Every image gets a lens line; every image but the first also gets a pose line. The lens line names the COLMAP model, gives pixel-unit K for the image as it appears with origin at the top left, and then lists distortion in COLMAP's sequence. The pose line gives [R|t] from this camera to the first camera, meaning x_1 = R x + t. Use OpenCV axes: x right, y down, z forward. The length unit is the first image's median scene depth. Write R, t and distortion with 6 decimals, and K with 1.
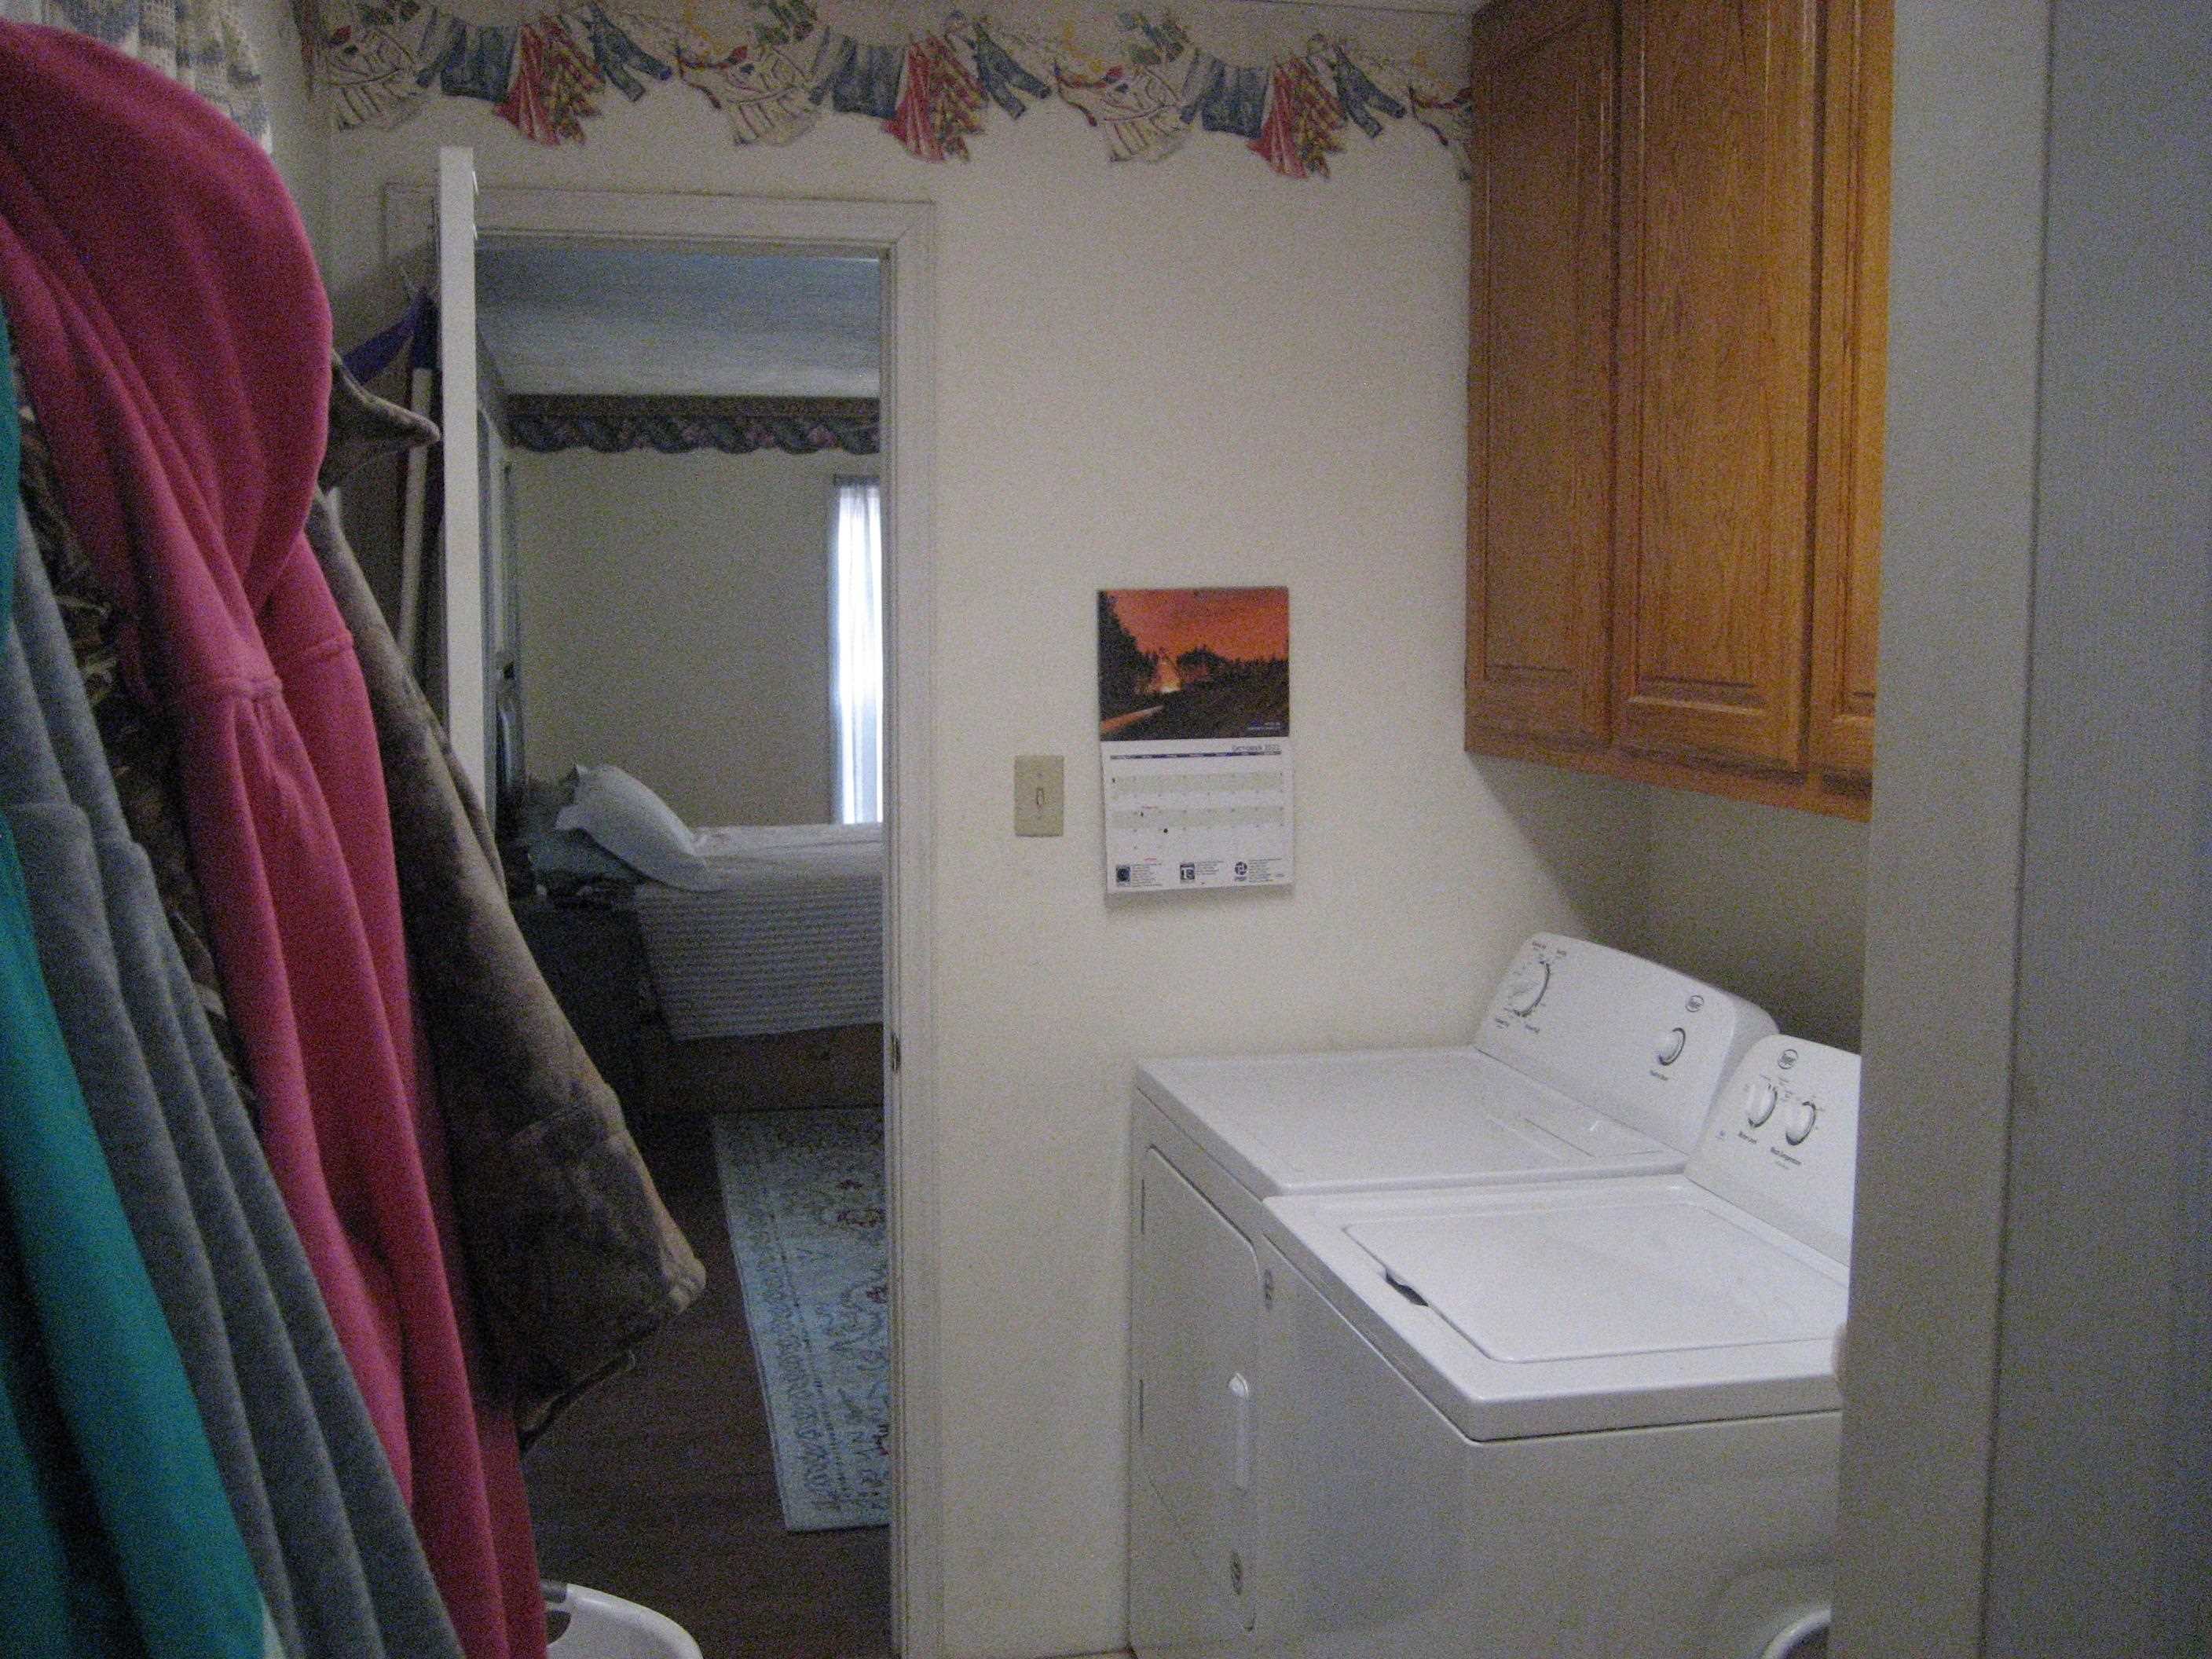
lens RADIAL K [[2310.1, 0, 1103.9], [0, 2310.1, 856.2], [0, 0, 1]] dist [-0.148870, 0.185794]
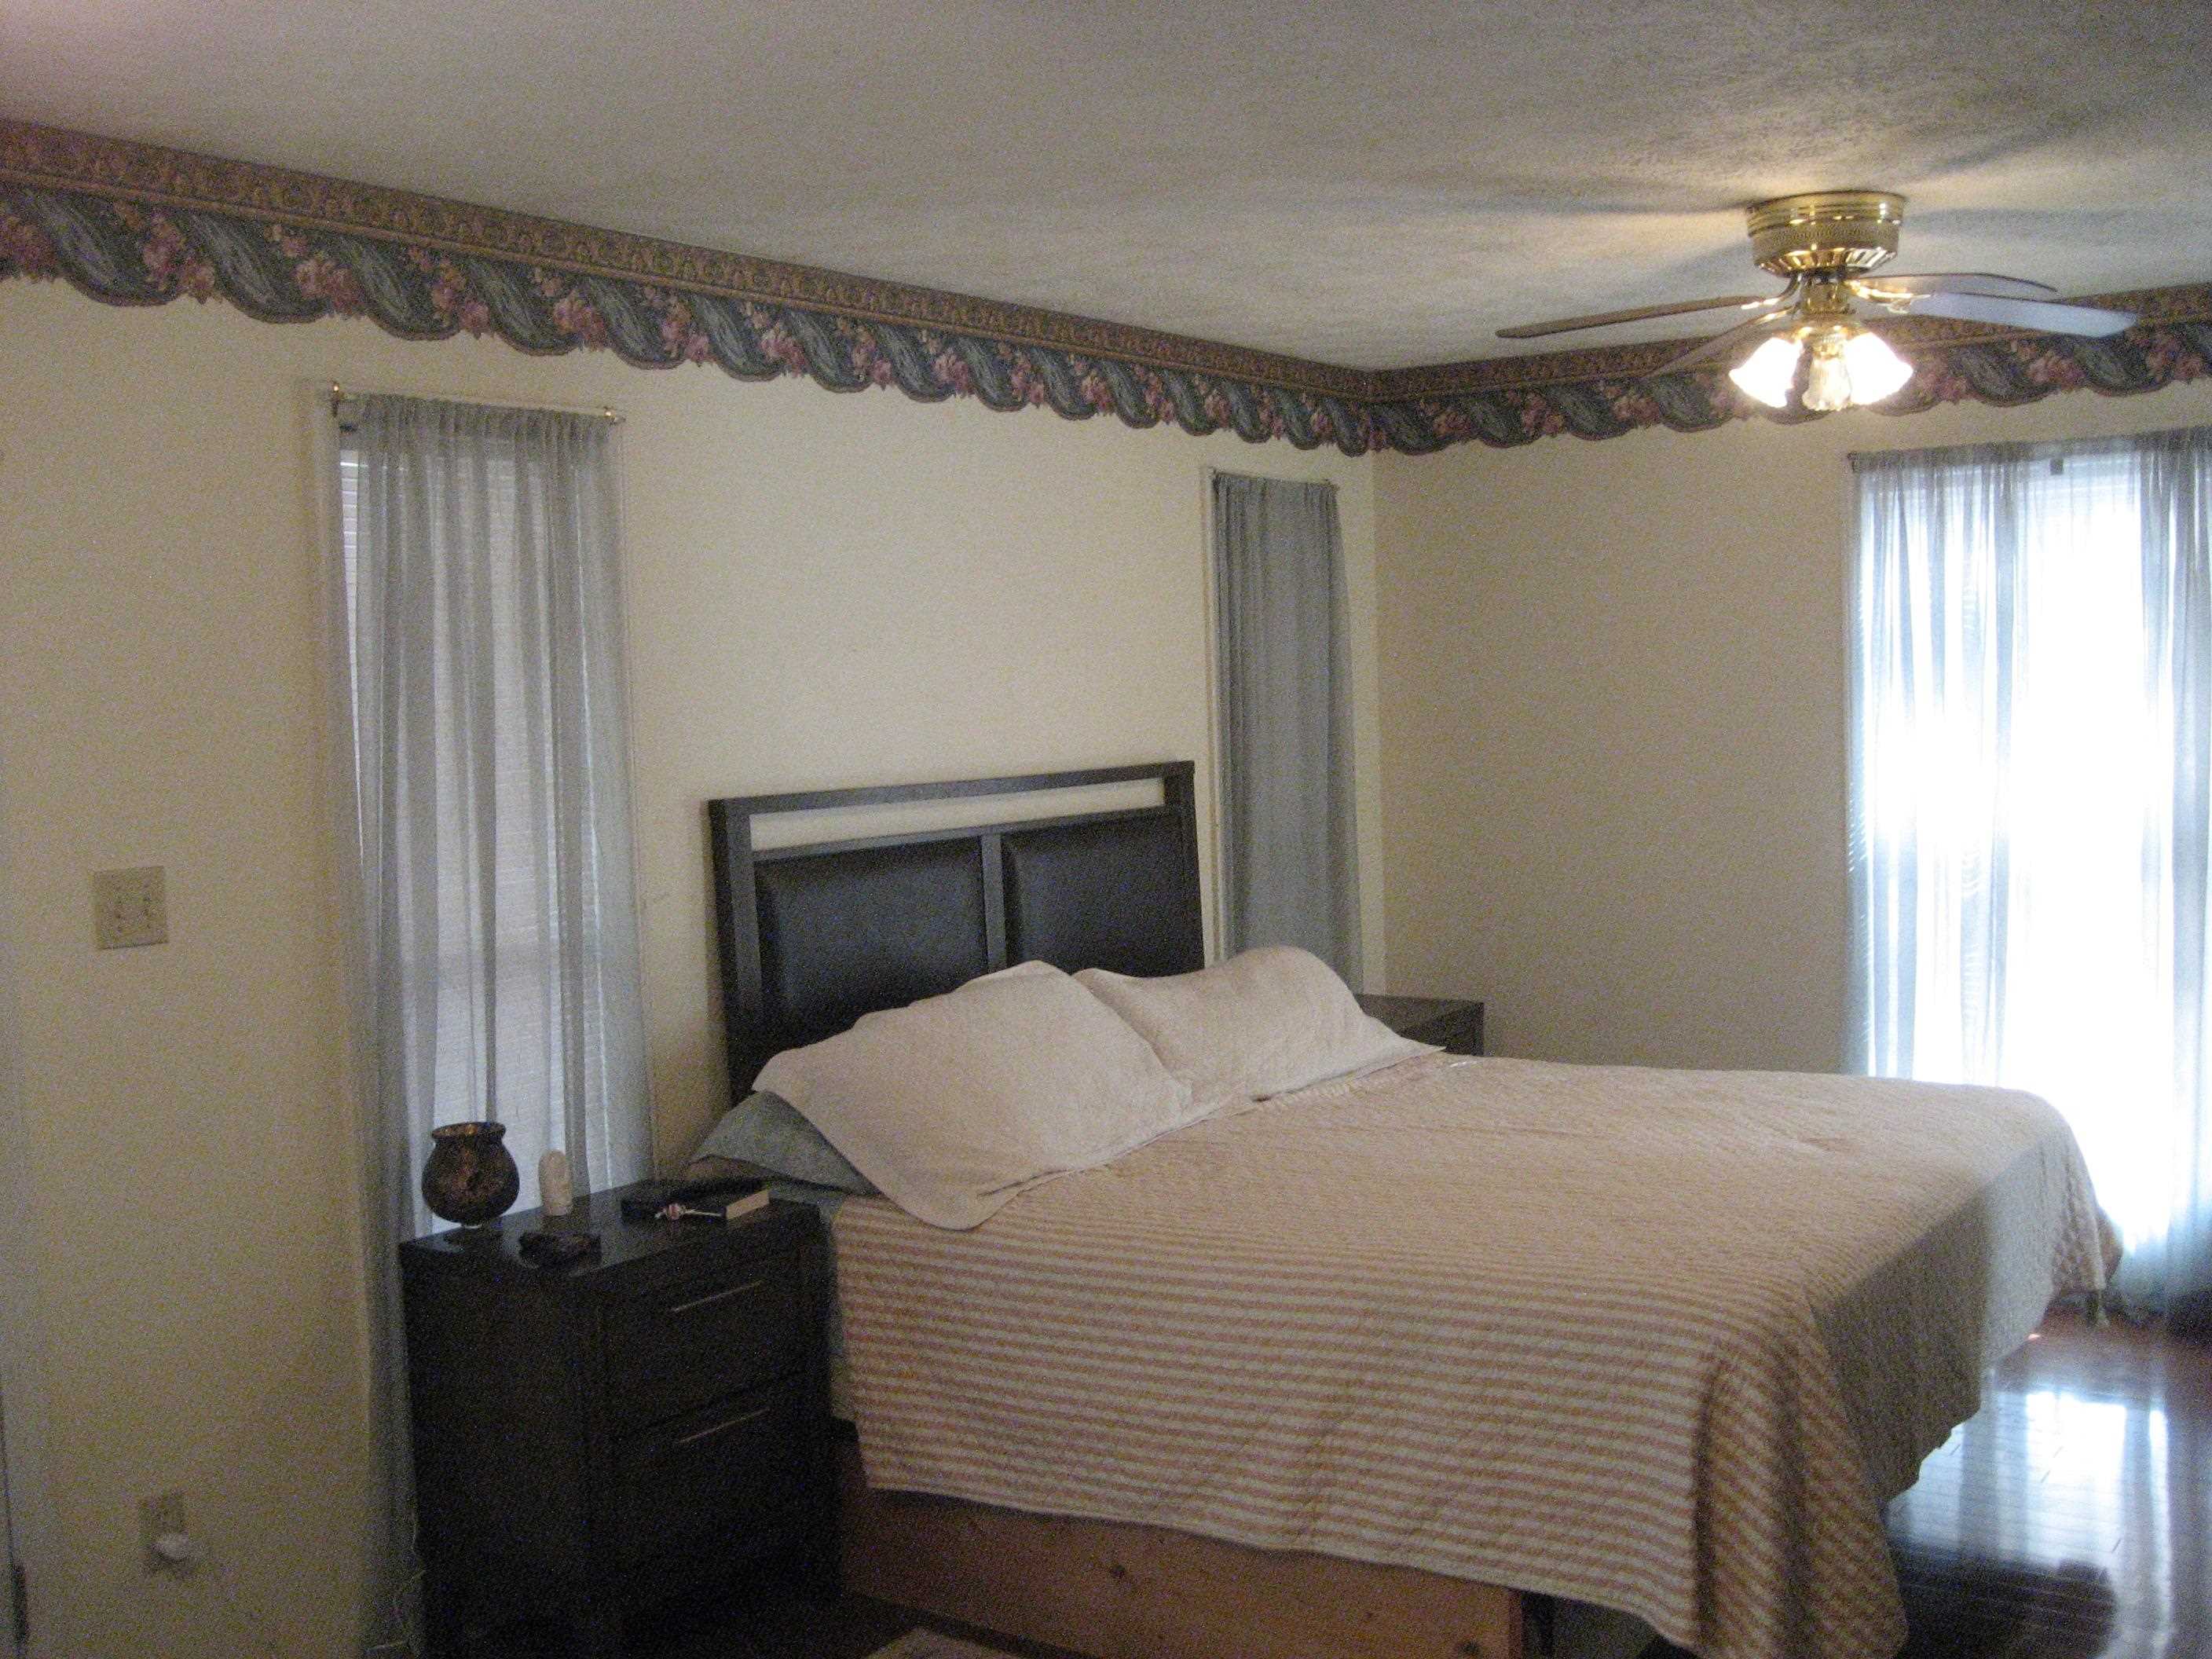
lens RADIAL K [[2310.1, 0, 1103.9], [0, 2310.1, 856.2], [0, 0, 1]] dist [-0.148870, 0.185794]
pose [[0.675432, 0.035992, -0.736543, 0.190468], [-0.047772, 0.998846, 0.005001, -0.058630], [0.735873, 0.031808, 0.676372, 0.483706]]
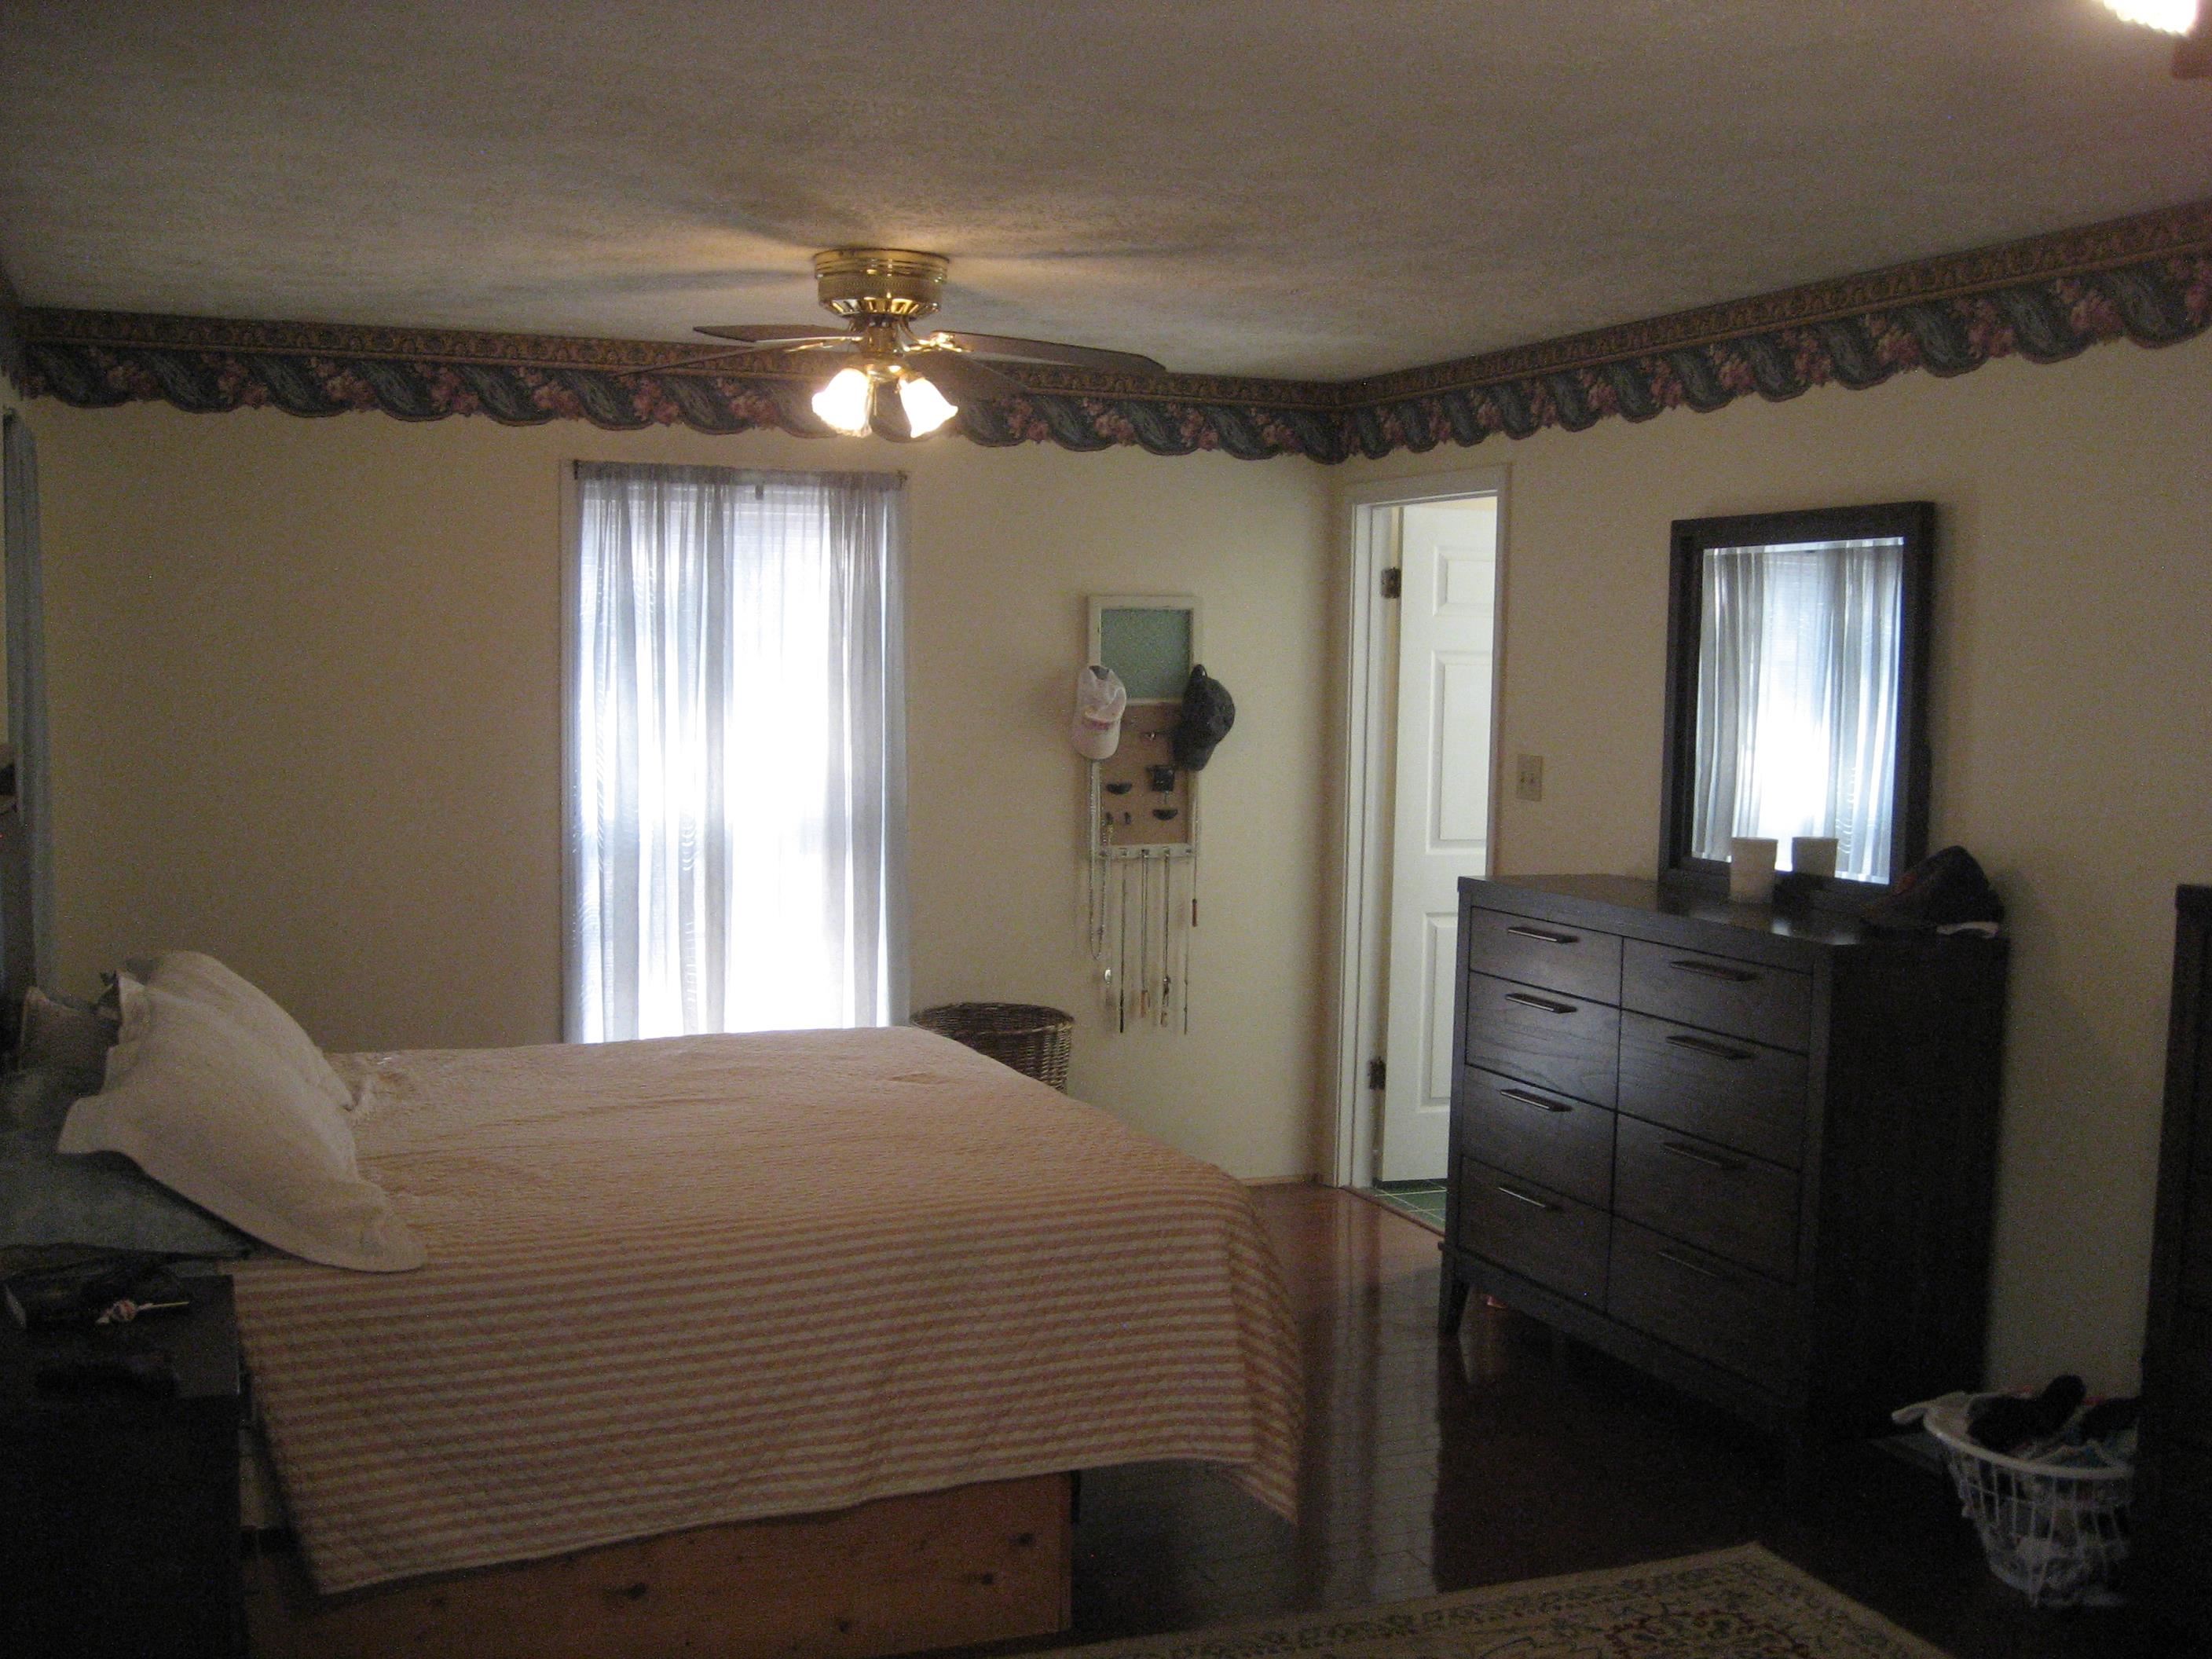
lens RADIAL K [[2310.1, 0, 1103.9], [0, 2310.1, 856.2], [0, 0, 1]] dist [-0.148870, 0.185794]
pose [[0.987412, 0.005370, 0.158080, -0.074401], [-0.002076, 0.999777, -0.020995, -0.046549], [-0.158157, 0.020403, 0.987203, 0.374135]]
